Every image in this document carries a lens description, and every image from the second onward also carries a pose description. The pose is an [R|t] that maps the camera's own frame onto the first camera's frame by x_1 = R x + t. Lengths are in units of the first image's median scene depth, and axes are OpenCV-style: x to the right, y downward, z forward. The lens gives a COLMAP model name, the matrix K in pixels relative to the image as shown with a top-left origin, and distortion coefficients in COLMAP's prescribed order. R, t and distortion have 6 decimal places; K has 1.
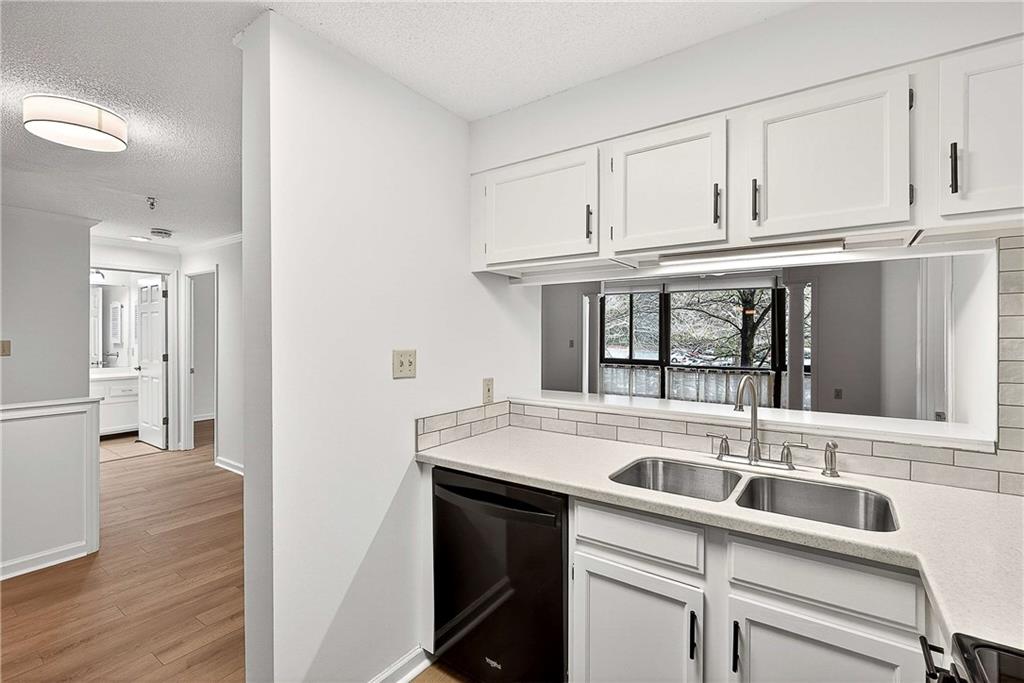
lens RADIAL K [[457.4, 0, 516.5], [0, 457.4, 336.9], [0, 0, 1]] dist [0.000582, 0.000376]
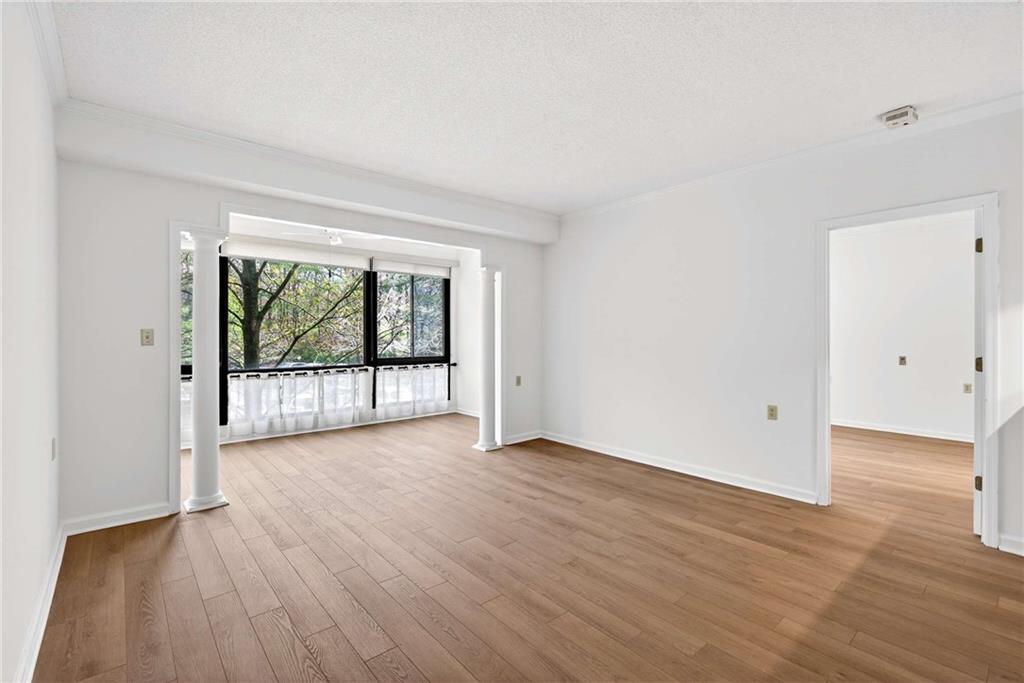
lens RADIAL K [[462.6, 0, 514.1], [0, 462.6, 335.4], [0, 0, 1]] dist [-0.000275, 0.000098]
pose [[0.258641, -0.007114, 0.965947, -0.257293], [0.001833, 0.999975, 0.006874, 0.013041], [-0.965972, -0.000007, 0.258648, 0.629993]]
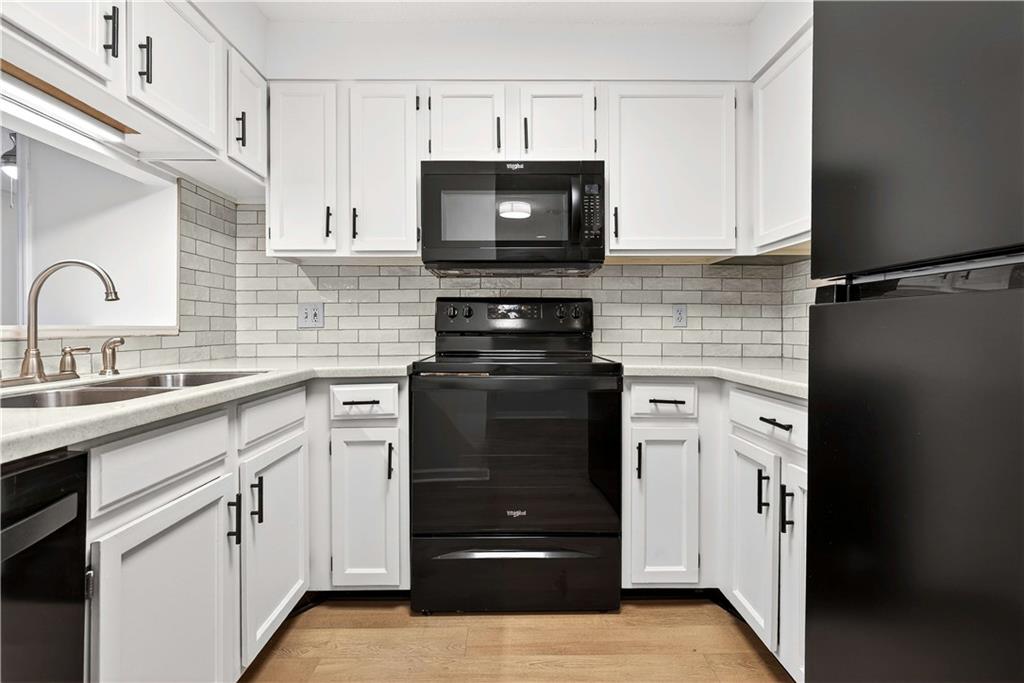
lens RADIAL K [[461.0, 0, 510.9], [0, 461.0, 327.7], [0, 0, 1]] dist [-0.000636, -0.000182]
pose [[-0.573278, -0.002165, 0.819358, -0.136038], [-0.000259, 0.999997, 0.002461, 0.048282], [-0.819361, 0.001199, -0.573277, 0.205526]]
